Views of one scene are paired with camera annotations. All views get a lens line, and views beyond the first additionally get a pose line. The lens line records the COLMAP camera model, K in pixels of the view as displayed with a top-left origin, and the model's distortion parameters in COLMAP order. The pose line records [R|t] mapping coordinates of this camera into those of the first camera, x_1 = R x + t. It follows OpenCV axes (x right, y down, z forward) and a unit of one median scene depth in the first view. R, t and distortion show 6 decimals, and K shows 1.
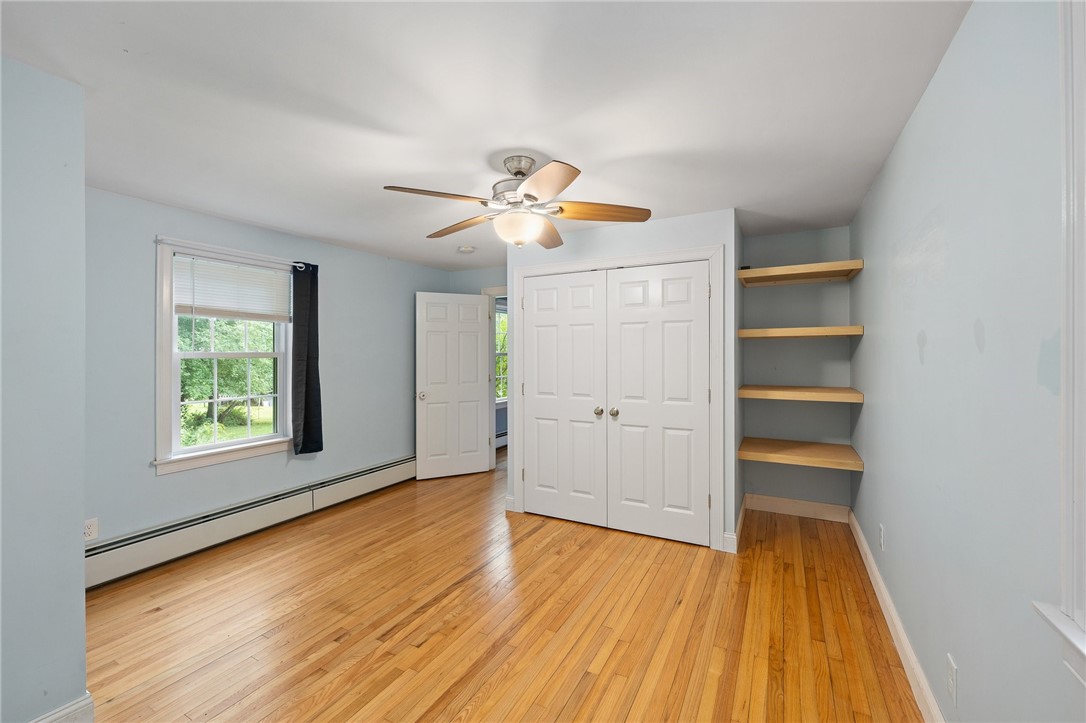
lens RADIAL K [[442.9, 0, 543.5], [0, 442.9, 356.5], [0, 0, 1]] dist [0.003111, -0.000207]
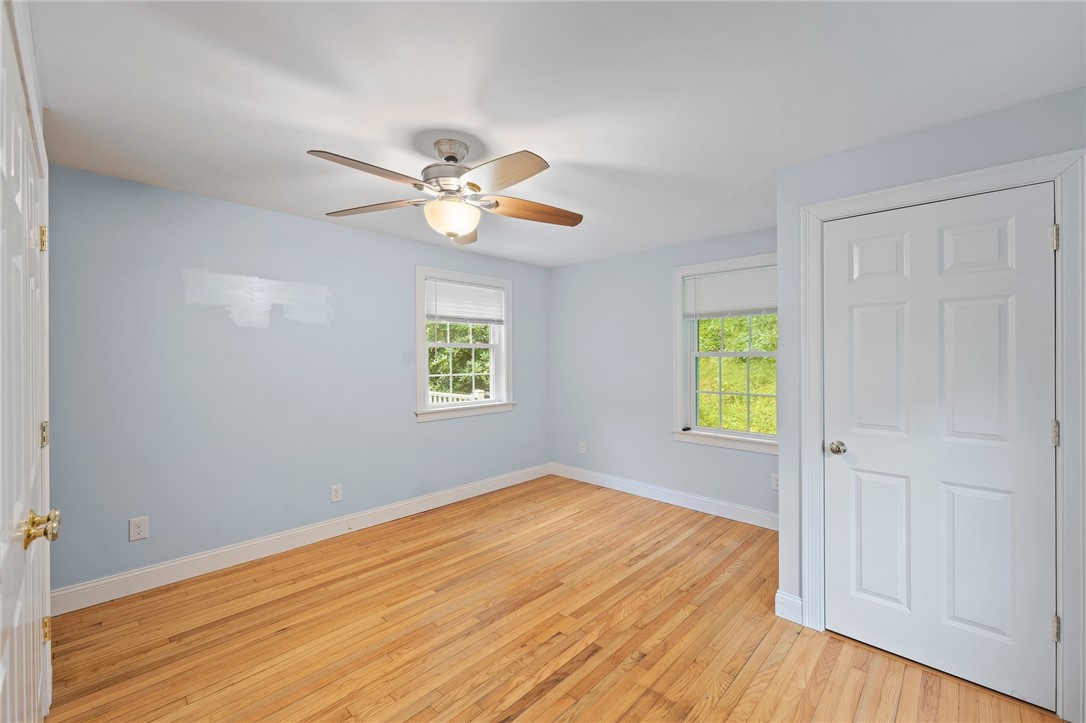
lens RADIAL K [[442.9, 0, 543.8], [0, 442.9, 361.3], [0, 0, 1]] dist [0.003111, -0.000207]
pose [[-0.964293, 0.001563, 0.264832, -0.503992], [0.002908, 0.999985, 0.004684, 0.001077], [-0.264820, 0.005287, -0.964283, 1.937235]]
